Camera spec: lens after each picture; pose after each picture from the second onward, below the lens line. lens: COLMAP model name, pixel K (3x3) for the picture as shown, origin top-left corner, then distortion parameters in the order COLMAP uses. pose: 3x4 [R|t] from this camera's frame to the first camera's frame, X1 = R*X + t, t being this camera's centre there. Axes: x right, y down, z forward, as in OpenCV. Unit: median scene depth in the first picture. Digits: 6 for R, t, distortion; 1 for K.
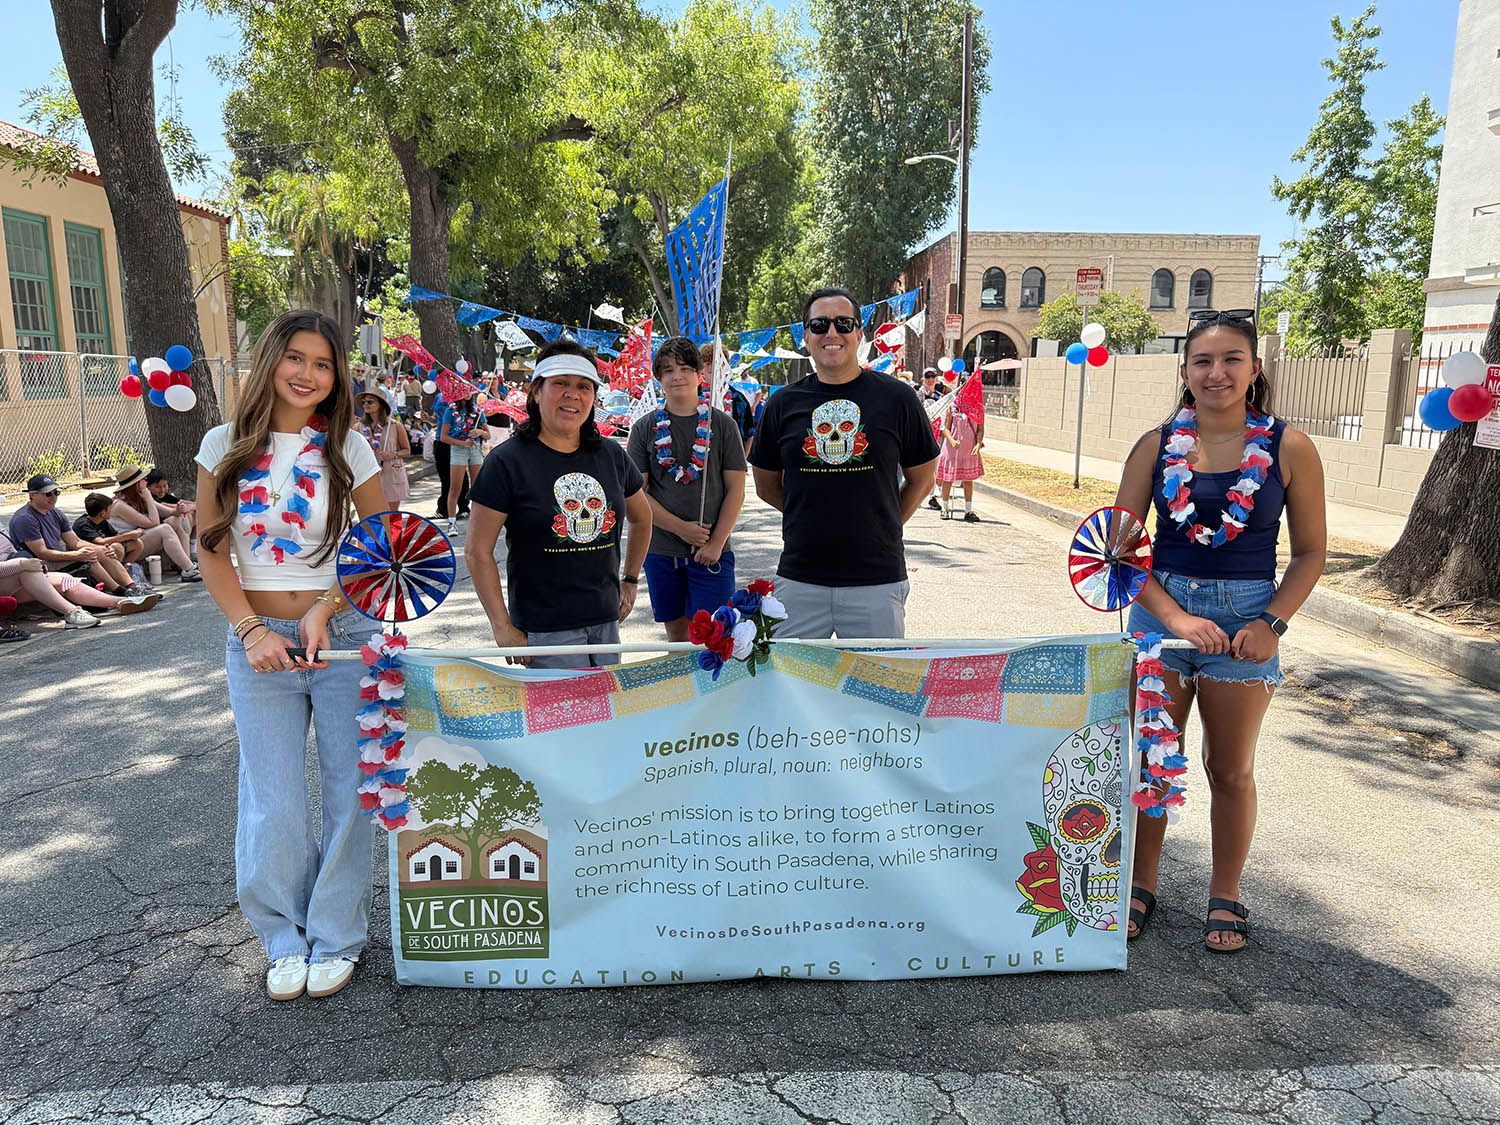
lens RADIAL K [[1057.8, 0, 747.8], [0, 1057.8, 582.3], [0, 0, 1]] dist [0.033646, -0.038998]
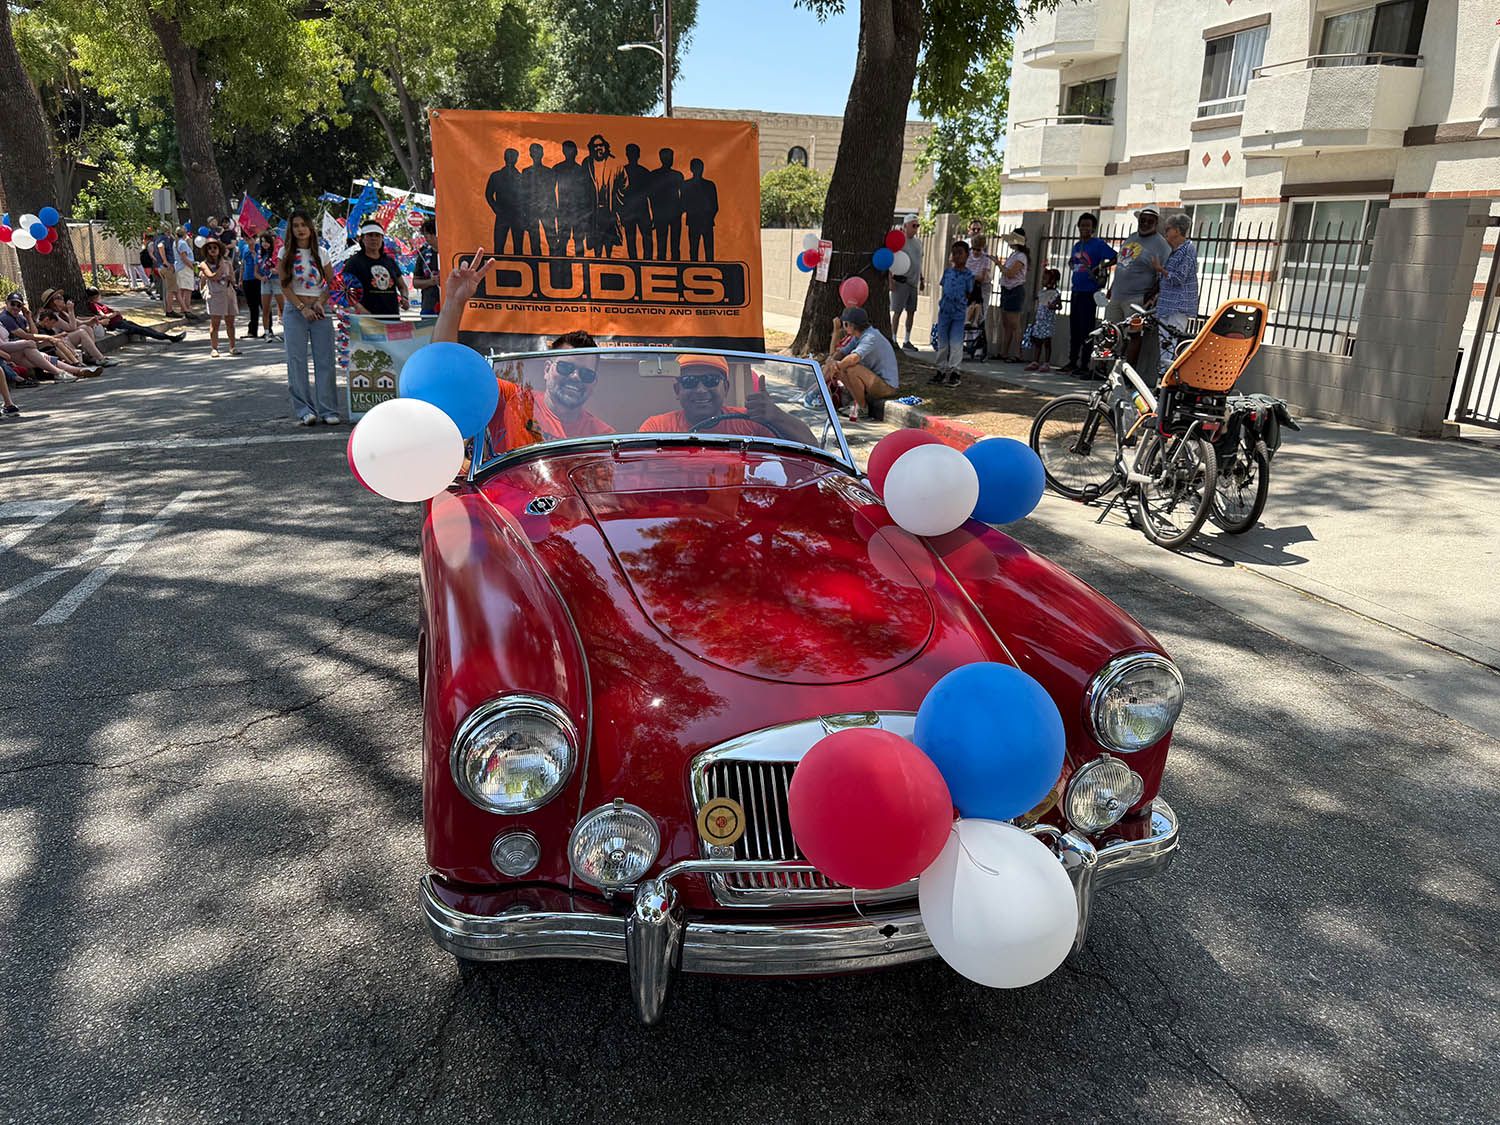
lens RADIAL K [[1143.6, 0, 752.2], [0, 1143.6, 601.6], [0, 0, 1]] dist [-0.002654, -0.009320]
pose [[0.978524, -0.043000, 0.201599, 0.012340], [0.019994, 0.993188, 0.114795, 0.043921], [-0.205162, -0.108299, 0.972718, -0.221446]]
